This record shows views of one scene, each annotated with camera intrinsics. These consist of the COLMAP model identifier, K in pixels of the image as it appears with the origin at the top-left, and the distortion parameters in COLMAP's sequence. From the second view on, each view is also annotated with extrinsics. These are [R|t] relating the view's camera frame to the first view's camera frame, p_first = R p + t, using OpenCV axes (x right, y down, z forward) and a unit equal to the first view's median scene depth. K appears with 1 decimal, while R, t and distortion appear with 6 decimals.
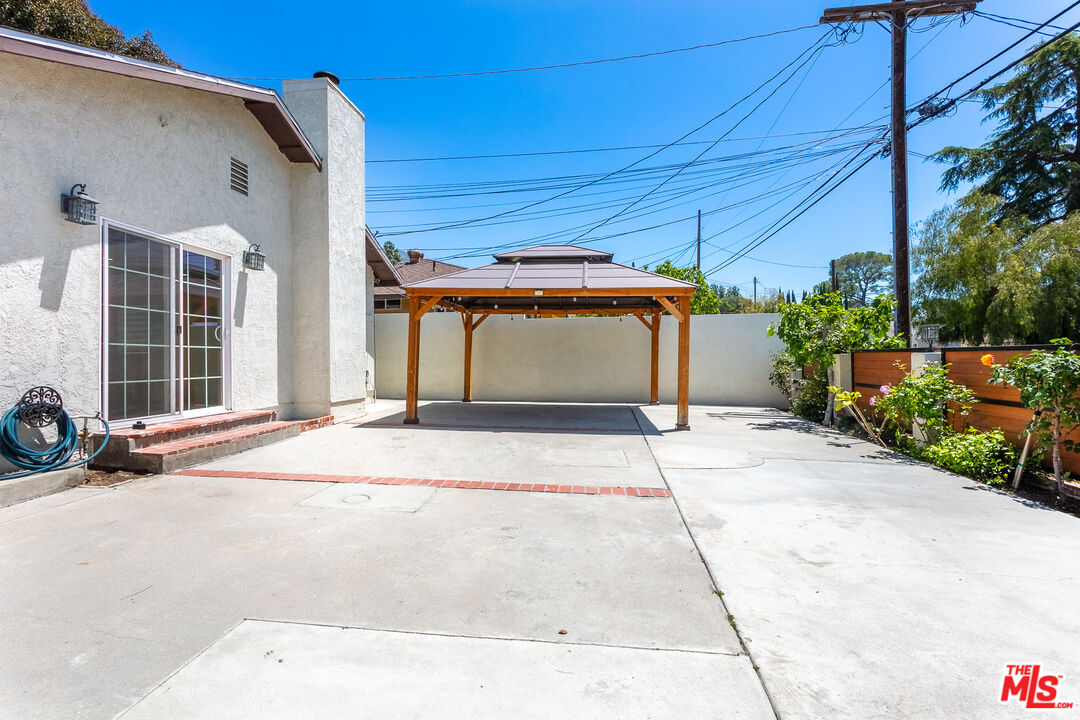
lens RADIAL K [[515.0, 0, 537.2], [0, 515.0, 346.3], [0, 0, 1]] dist [0.002585, 0.000907]
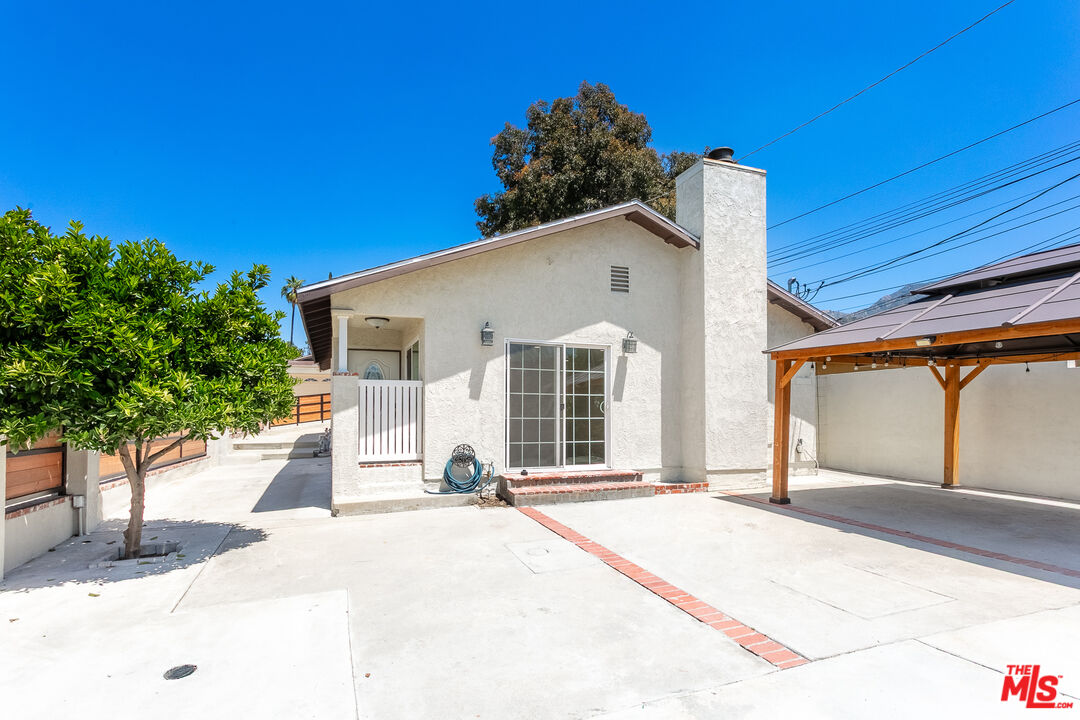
lens RADIAL K [[499.0, 0, 500.6], [0, 499.0, 402.6], [0, 0, 1]] dist [-0.000320, 0.000093]
pose [[0.451529, -0.016141, -0.892111, 0.377404], [0.014754, 0.999835, -0.010623, -0.027025], [0.892135, -0.008366, 0.451692, 0.217350]]
